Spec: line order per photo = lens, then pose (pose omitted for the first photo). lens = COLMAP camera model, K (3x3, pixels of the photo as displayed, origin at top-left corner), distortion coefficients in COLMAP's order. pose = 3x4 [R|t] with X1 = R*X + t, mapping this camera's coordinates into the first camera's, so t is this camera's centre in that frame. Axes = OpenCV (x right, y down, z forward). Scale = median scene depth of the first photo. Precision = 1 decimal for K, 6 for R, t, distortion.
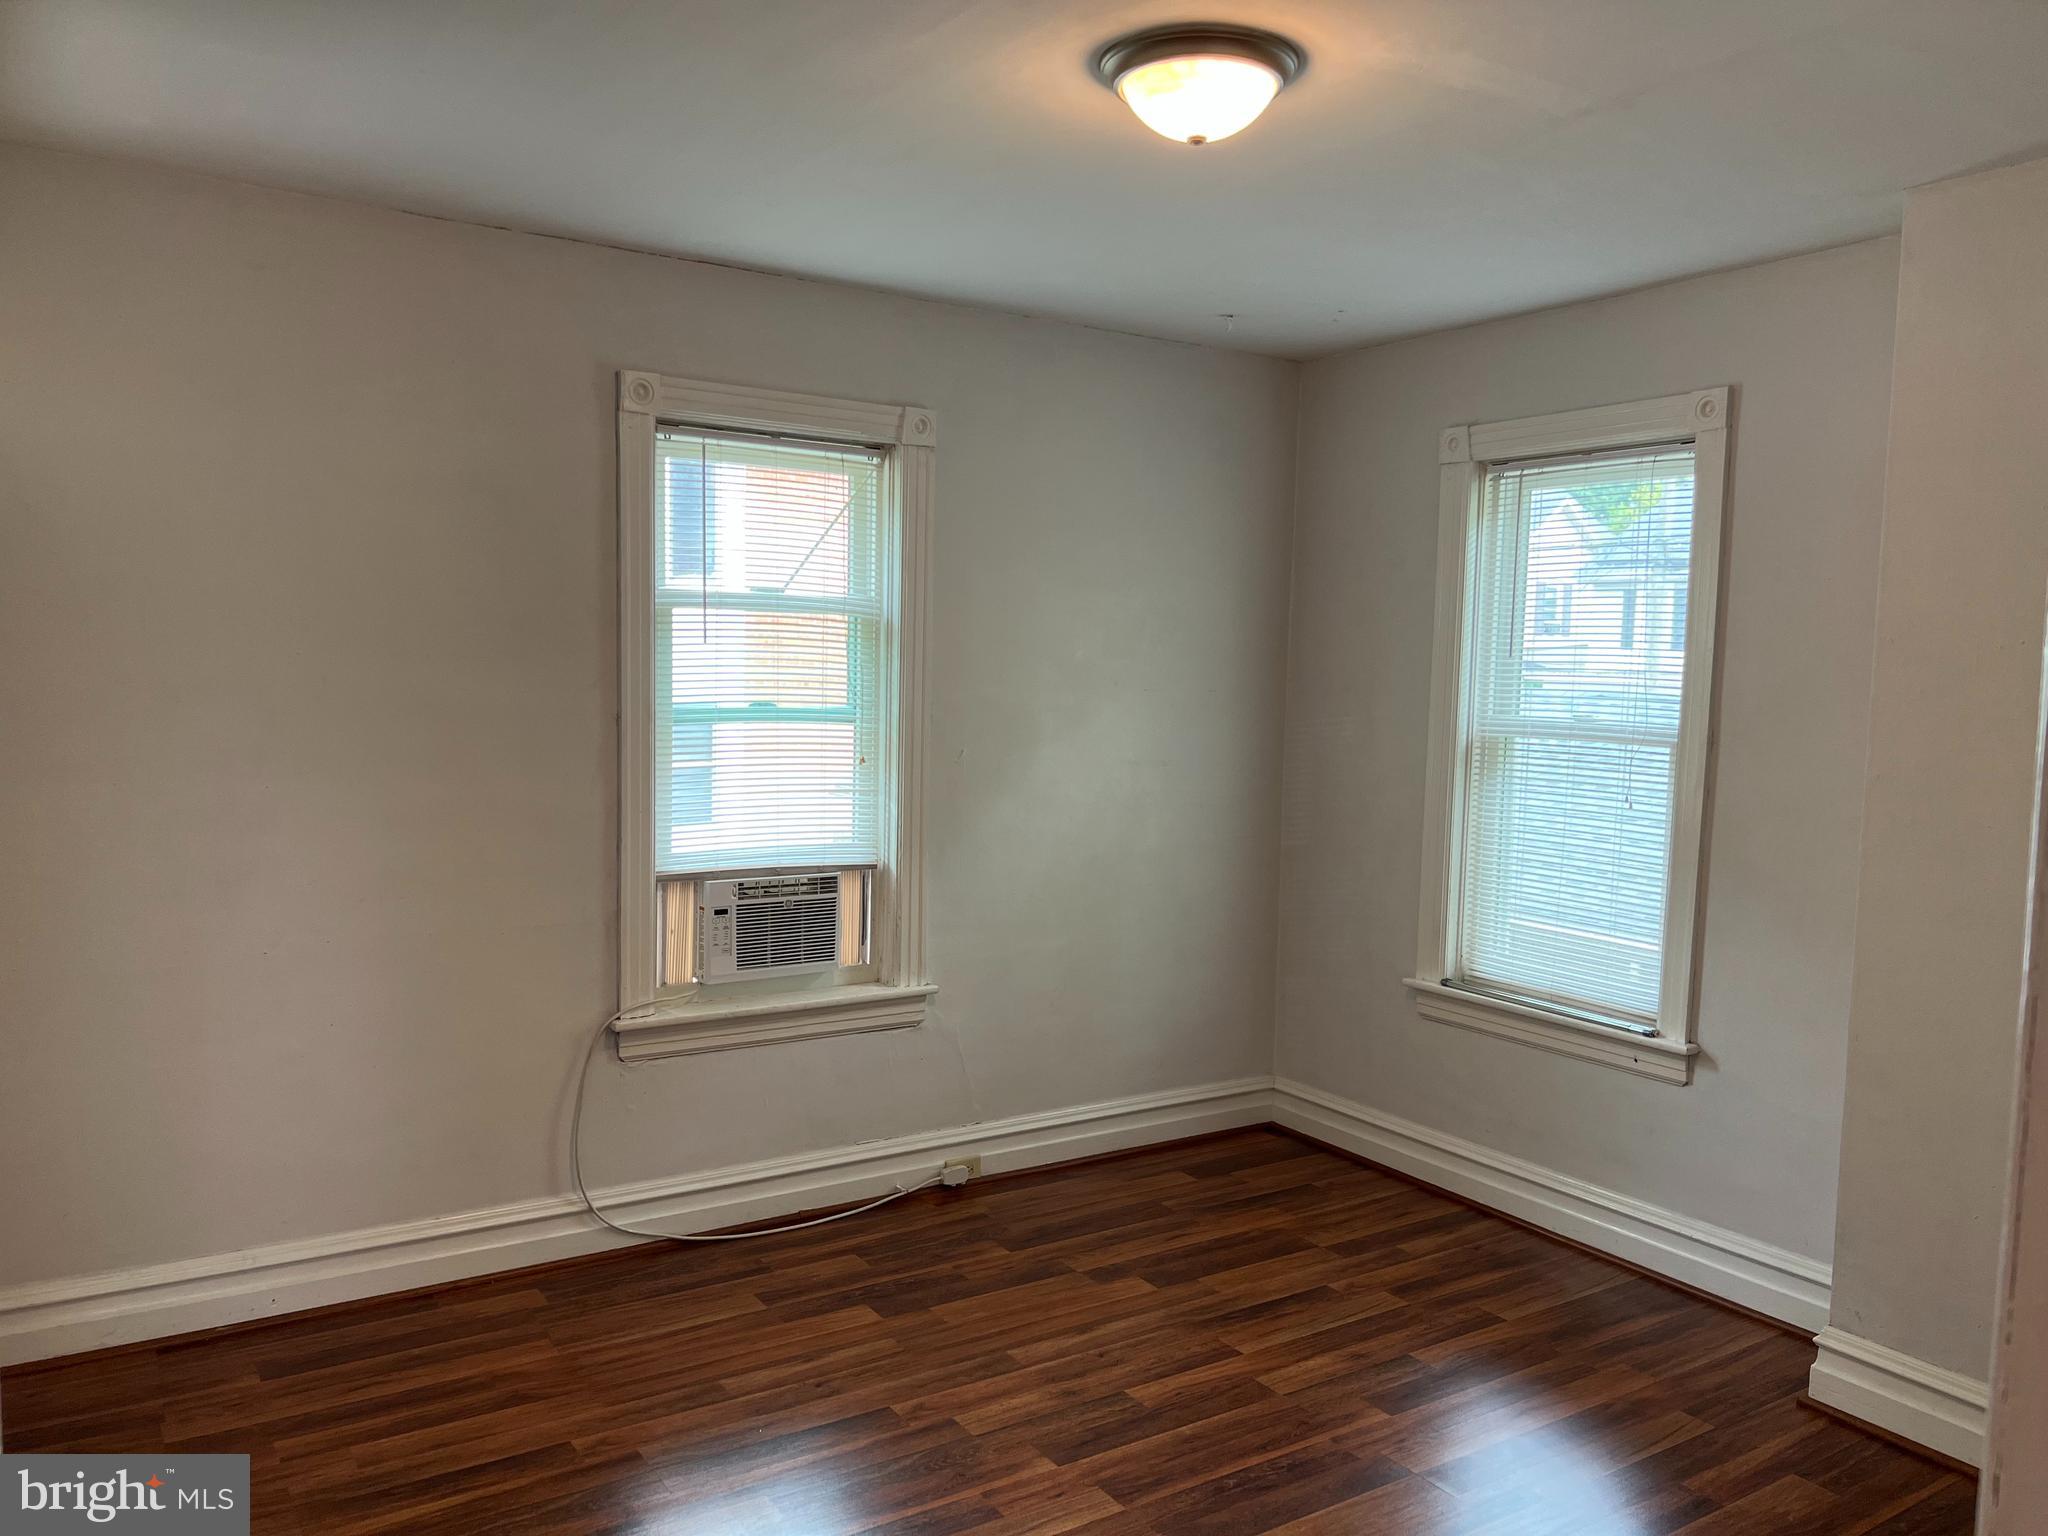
lens RADIAL K [[1533.4, 0, 1029.0], [0, 1533.4, 776.3], [0, 0, 1]] dist [0.037276, -0.020385]
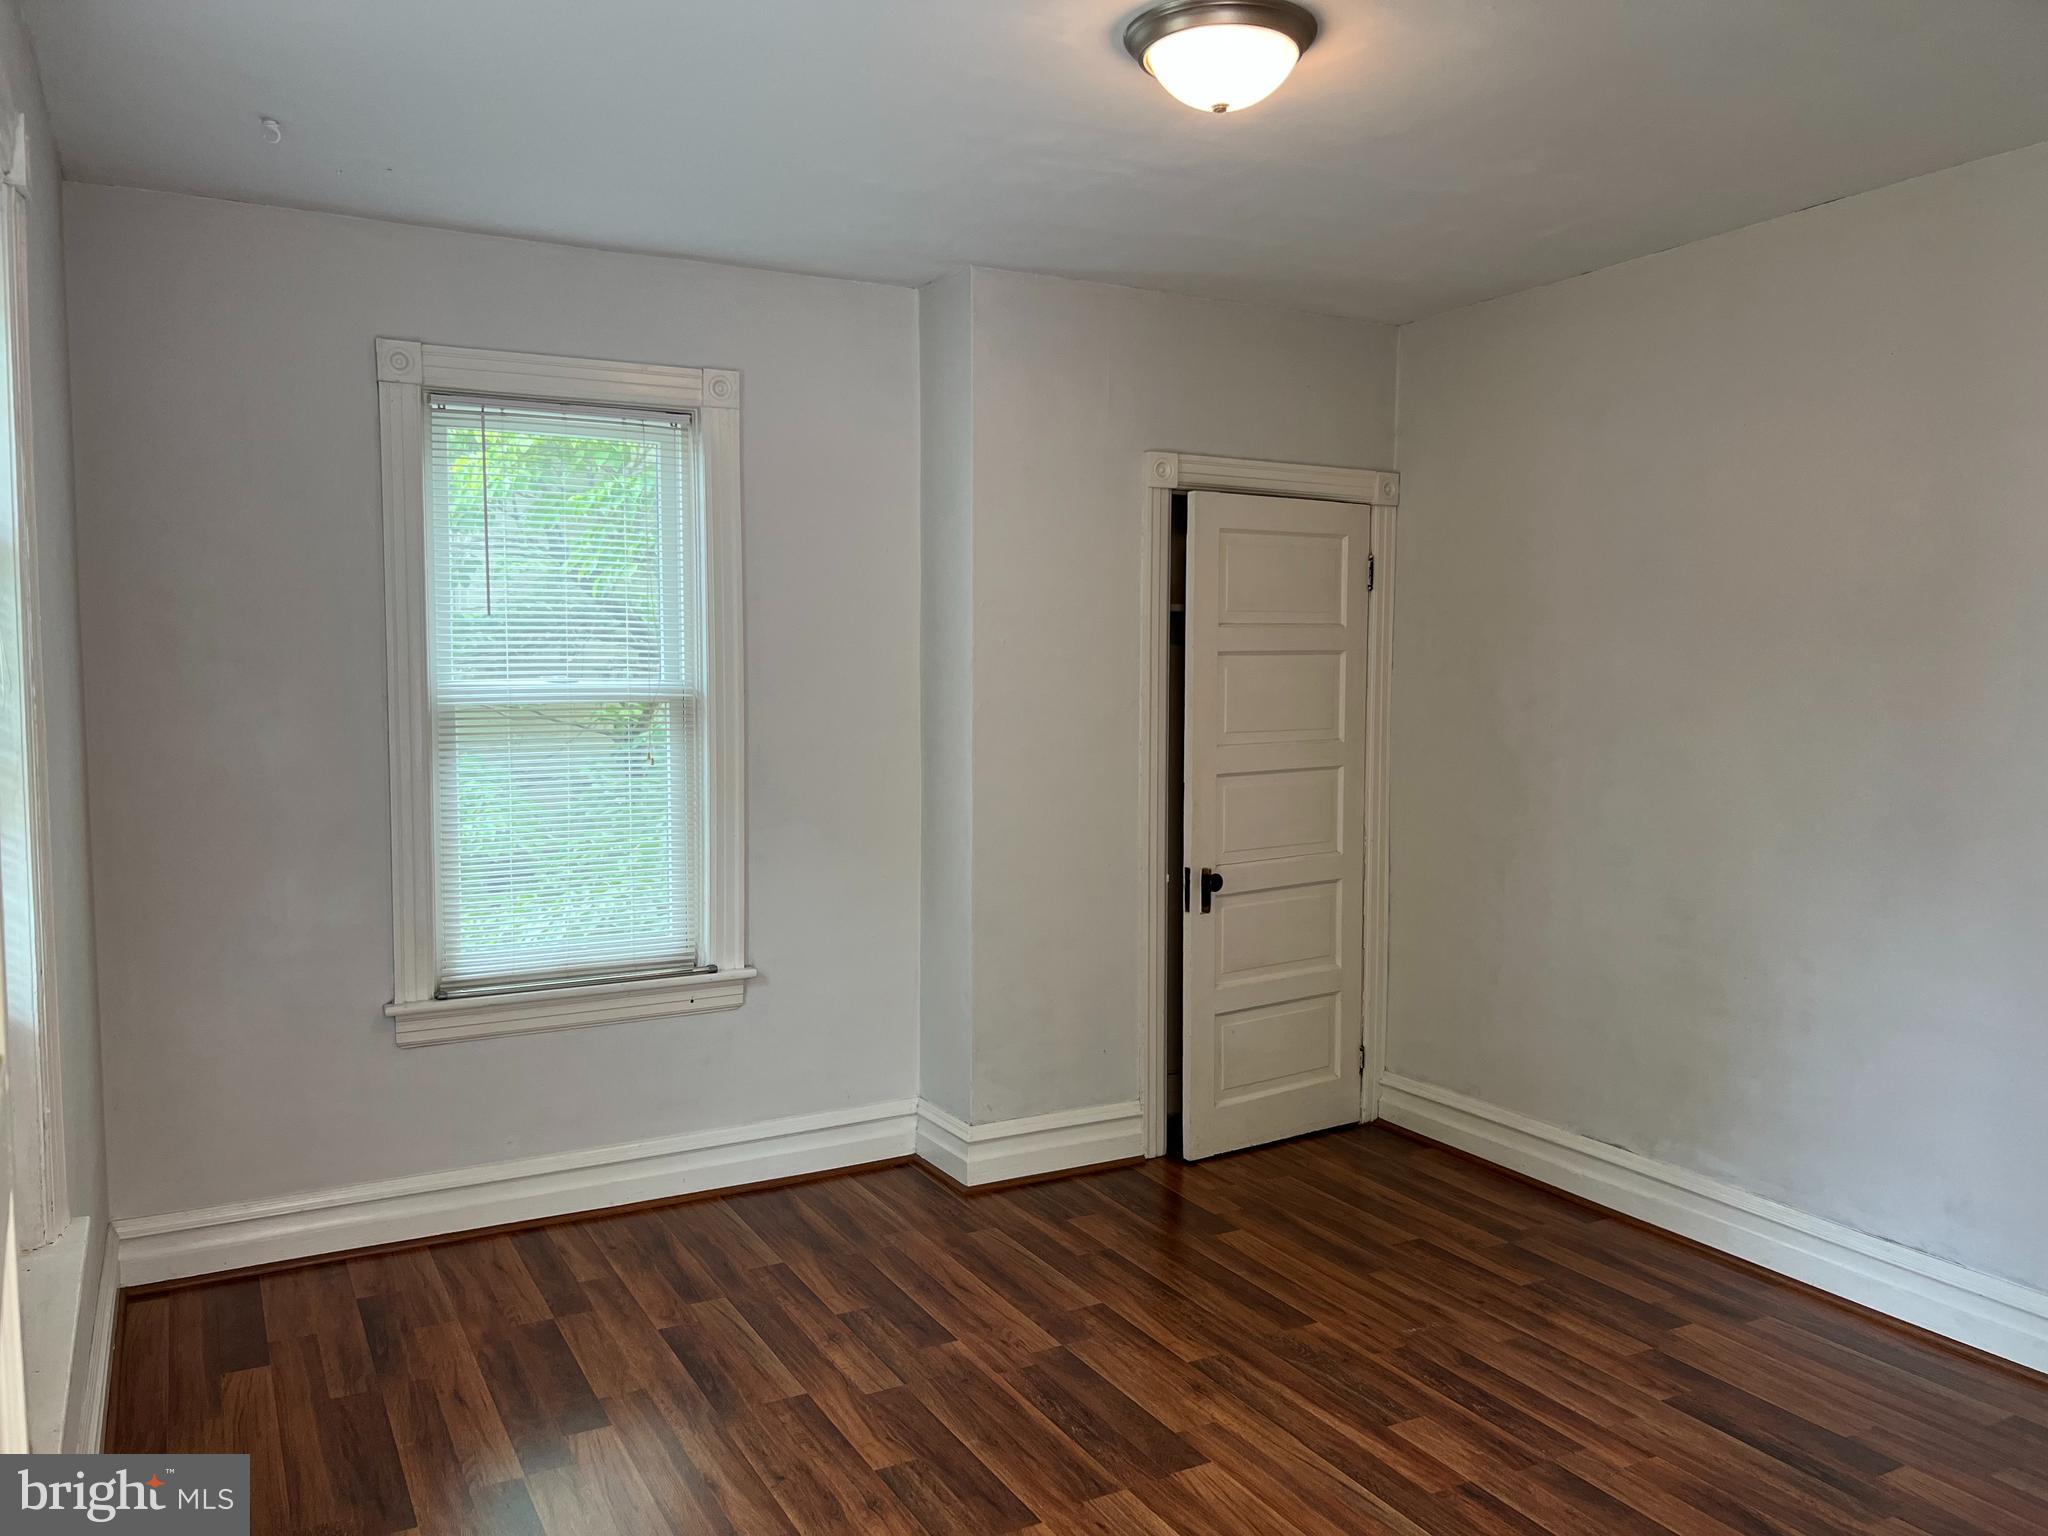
lens RADIAL K [[1533.4, 0, 1022.2], [0, 1533.4, 764.5], [0, 0, 1]] dist [0.037276, -0.020385]
pose [[0.102125, -0.086269, 0.991024, -0.625740], [0.083150, 0.993486, 0.077915, -0.039632], [-0.991290, 0.074447, 0.108633, 0.675923]]
